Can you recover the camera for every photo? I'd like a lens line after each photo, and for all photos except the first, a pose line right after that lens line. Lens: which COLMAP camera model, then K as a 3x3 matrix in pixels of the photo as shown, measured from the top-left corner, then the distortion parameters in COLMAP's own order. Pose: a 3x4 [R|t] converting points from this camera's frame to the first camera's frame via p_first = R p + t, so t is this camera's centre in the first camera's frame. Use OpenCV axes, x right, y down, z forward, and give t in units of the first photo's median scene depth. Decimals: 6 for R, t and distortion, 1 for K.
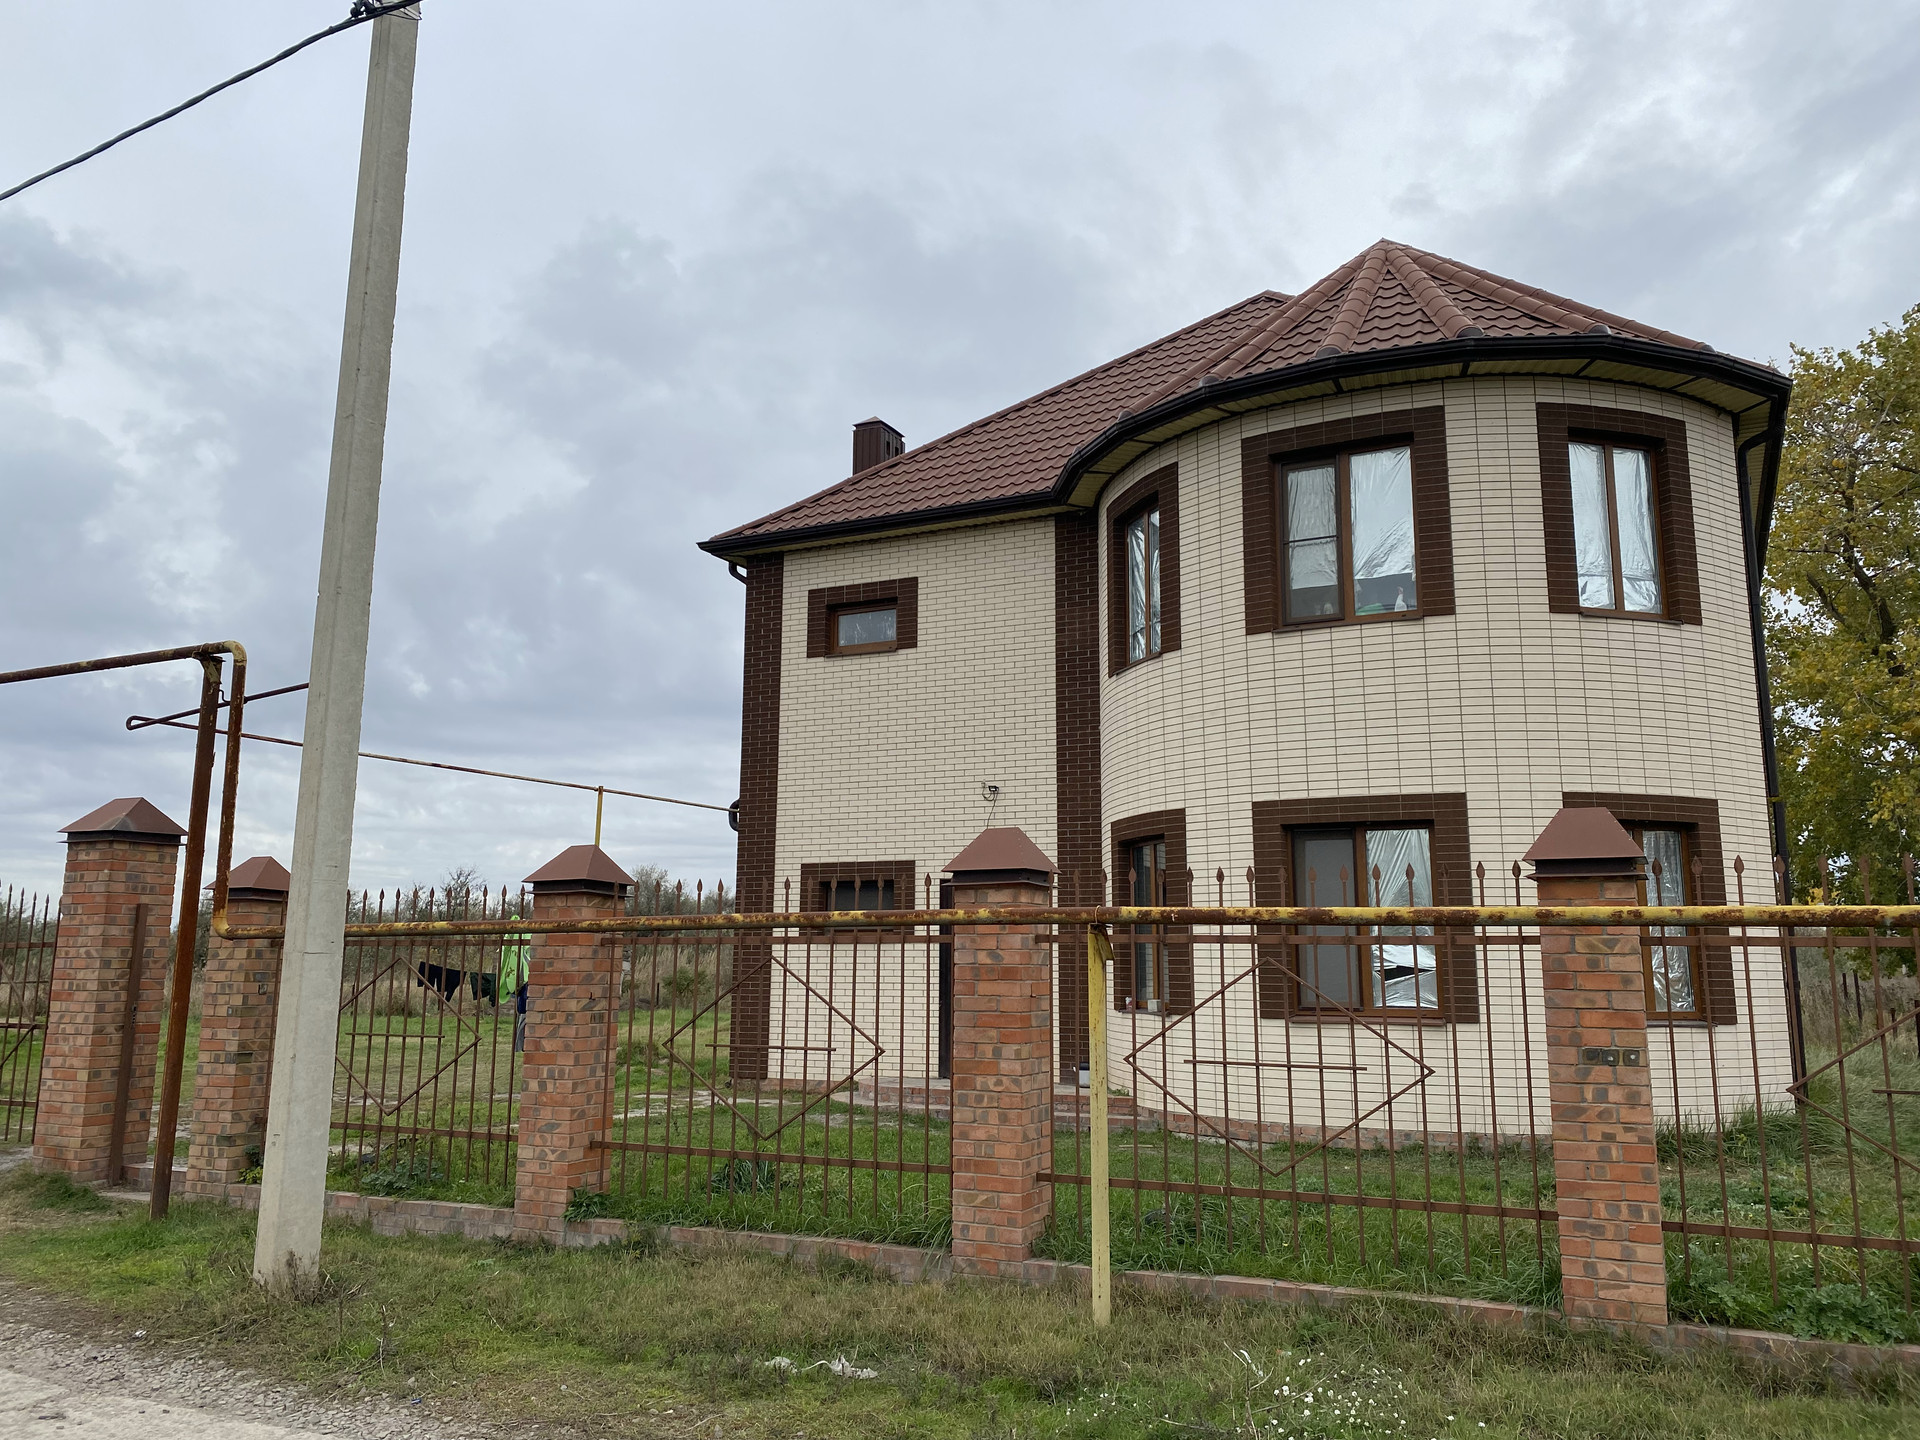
lens RADIAL K [[1381.0, 0, 968.0], [0, 1381.0, 710.4], [0, 0, 1]] dist [0.090953, -0.161009]
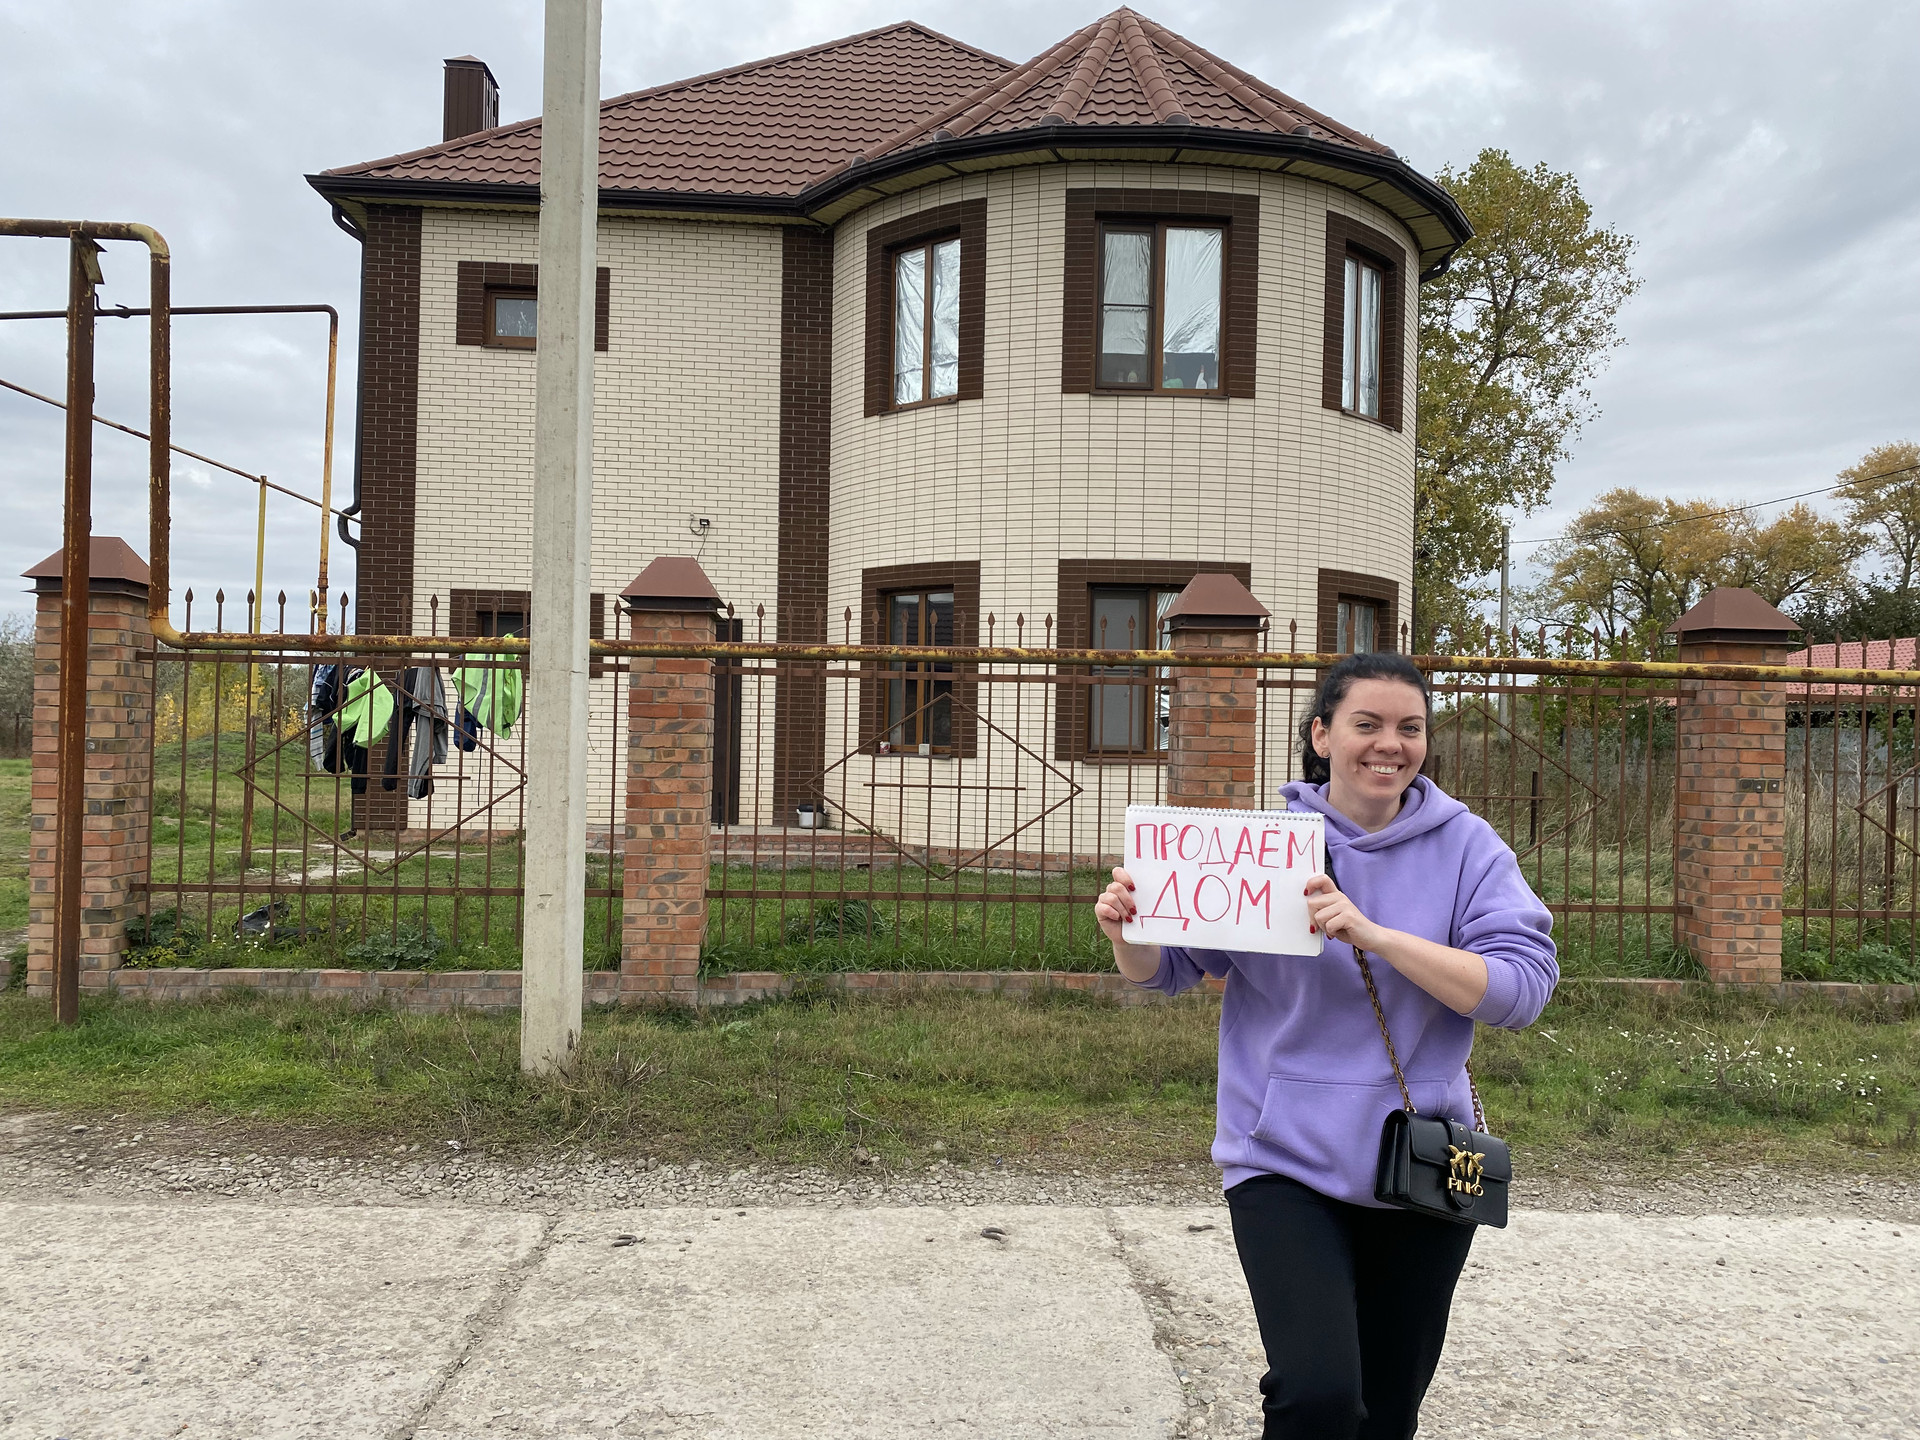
lens RADIAL K [[1381.0, 0, 968.0], [0, 1381.0, 710.4], [0, 0, 1]] dist [0.090953, -0.161009]
pose [[0.876136, 0.019149, 0.481684, -0.354869], [-0.104166, 0.983125, 0.150385, 0.029345], [-0.470675, -0.181933, 0.863345, 0.116358]]
